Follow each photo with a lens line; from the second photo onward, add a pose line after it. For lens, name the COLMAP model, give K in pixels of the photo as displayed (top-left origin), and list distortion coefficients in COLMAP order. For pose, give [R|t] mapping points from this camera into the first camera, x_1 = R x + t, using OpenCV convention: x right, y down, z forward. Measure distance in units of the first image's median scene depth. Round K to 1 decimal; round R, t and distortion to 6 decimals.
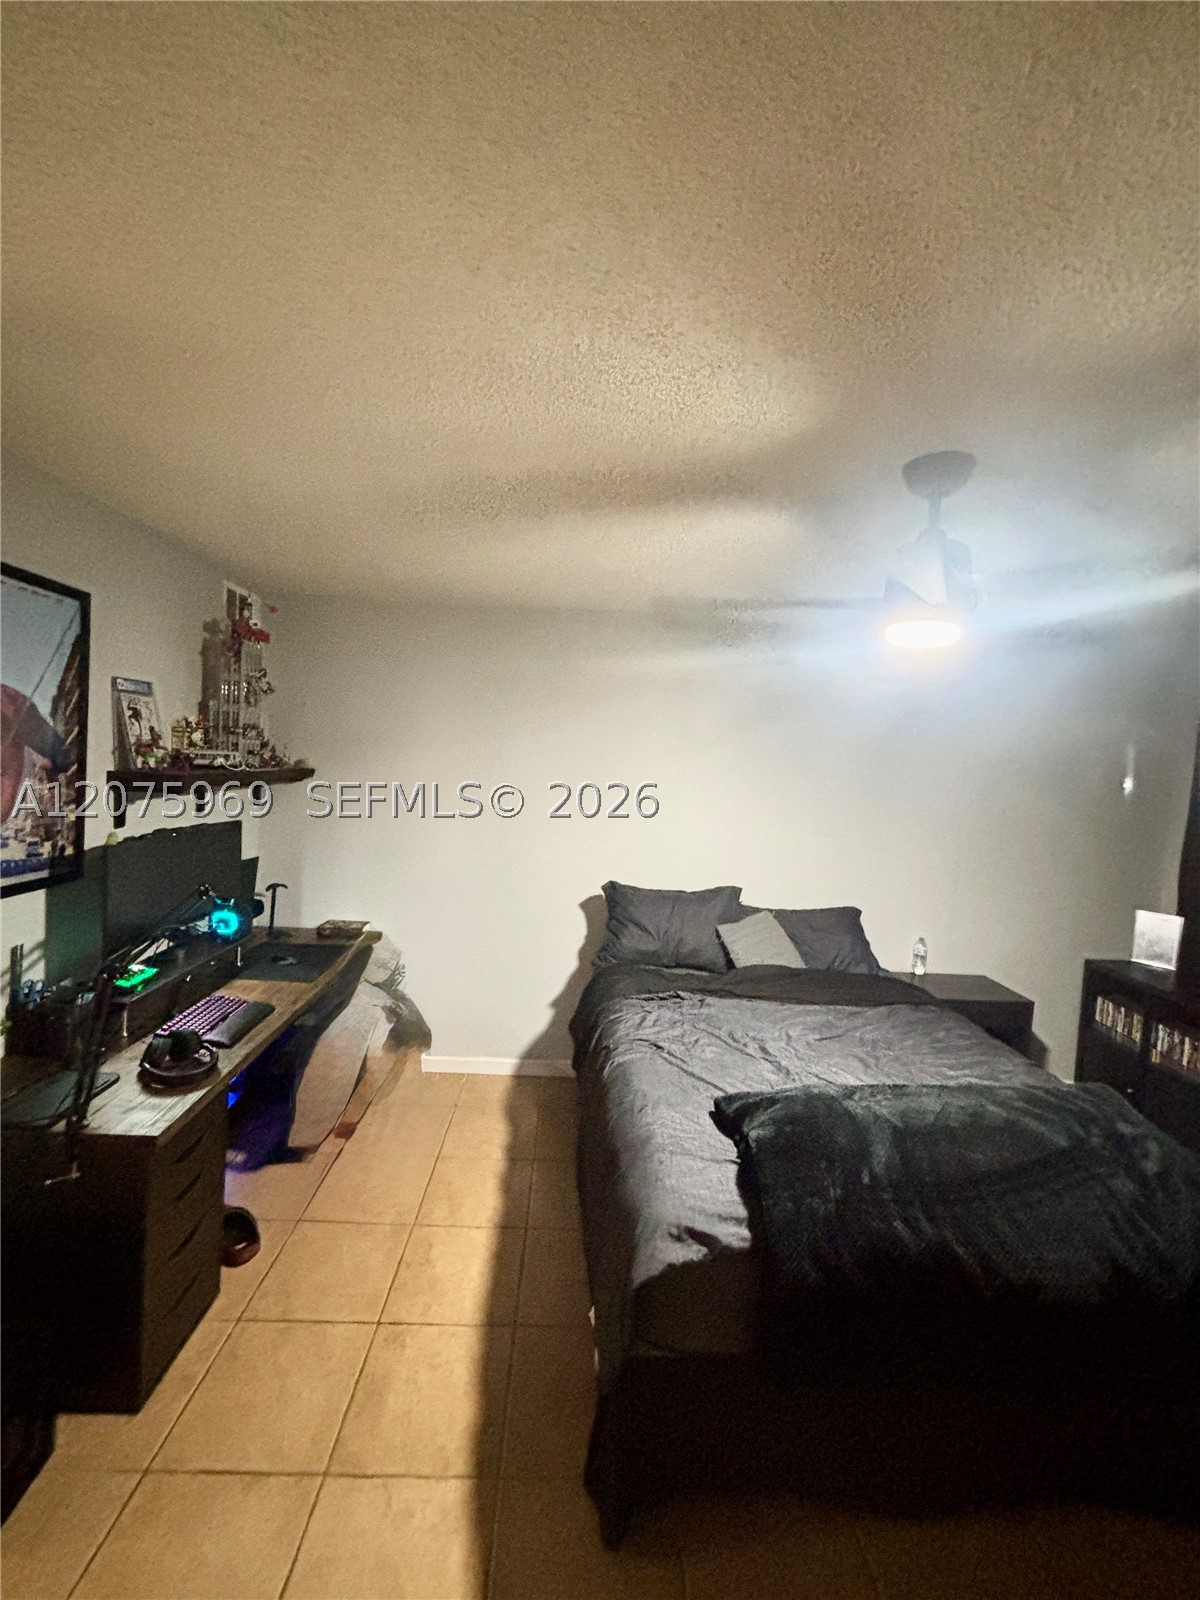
lens RADIAL K [[651.6, 0, 598.3], [0, 651.6, 800.2], [0, 0, 1]] dist [-0.006458, 0.000018]
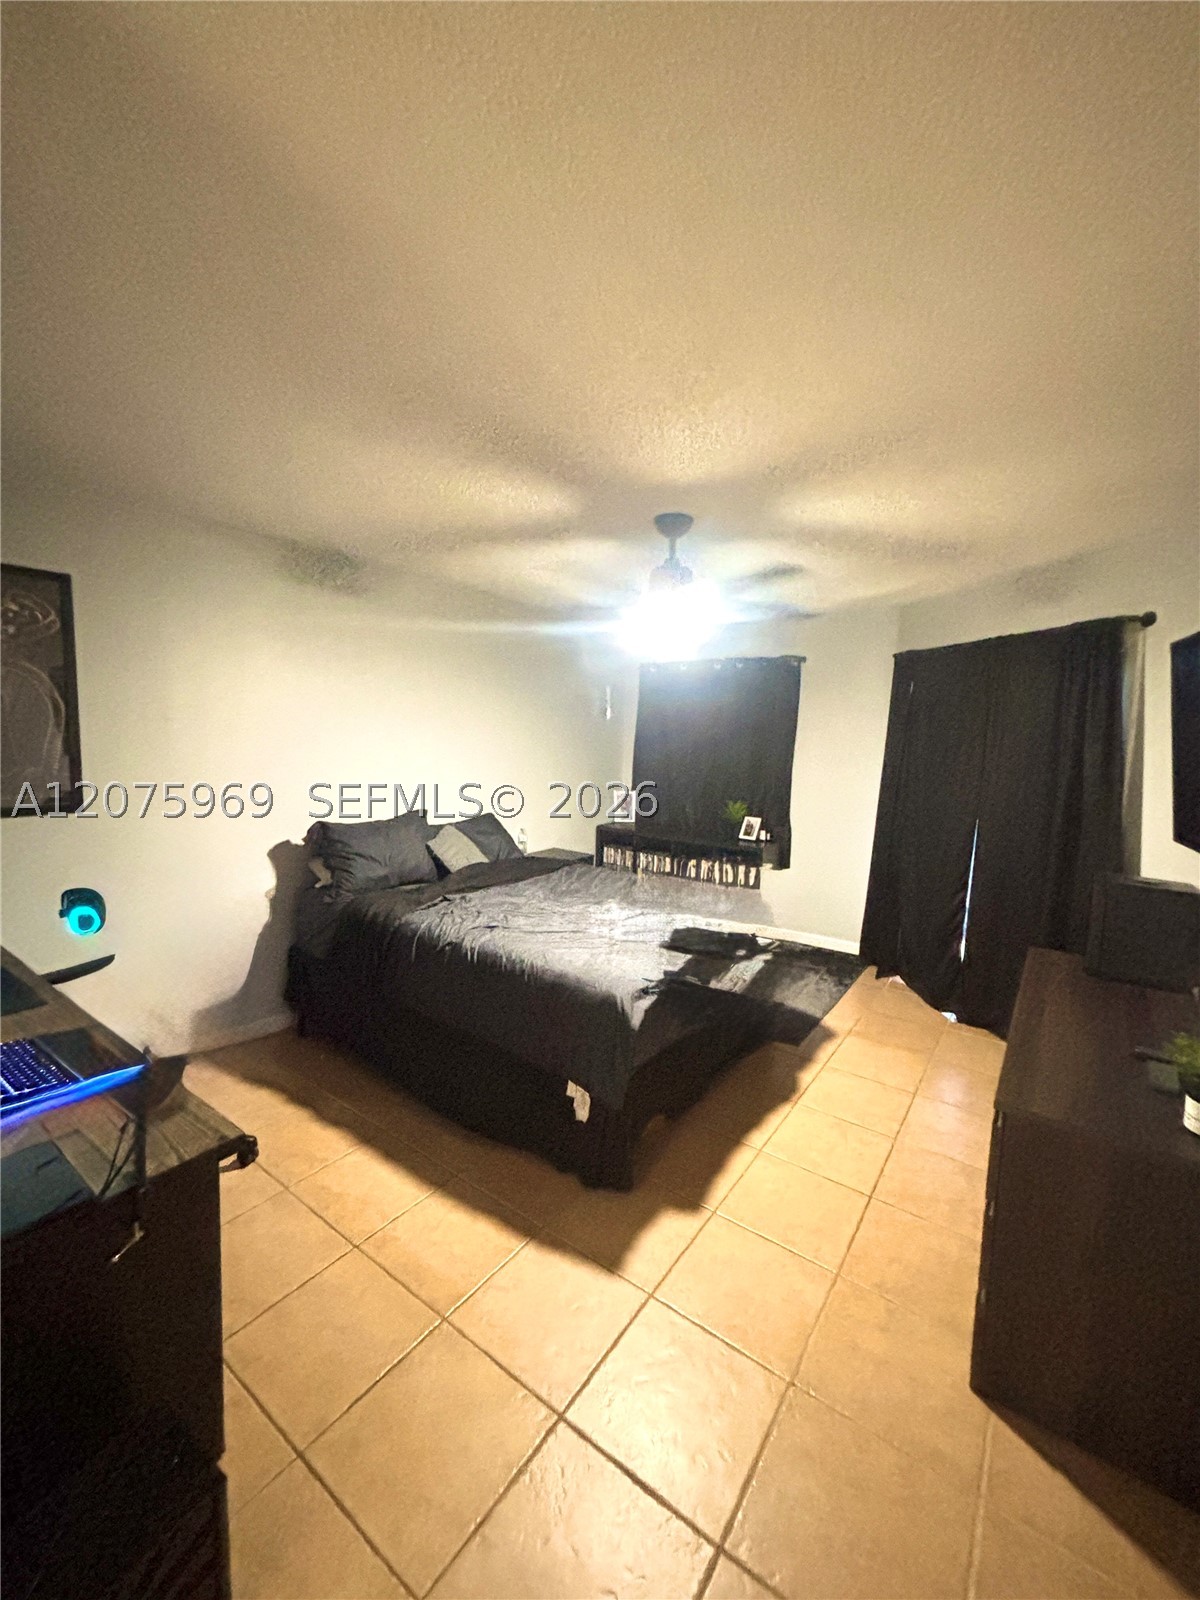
lens RADIAL K [[651.6, 0, 591.9], [0, 651.6, 796.2], [0, 0, 1]] dist [-0.006458, 0.000018]
pose [[0.627284, -0.133408, 0.767279, -0.515789], [0.065724, 0.990772, 0.118535, -0.008661], [-0.776013, -0.023927, 0.630263, 0.038503]]
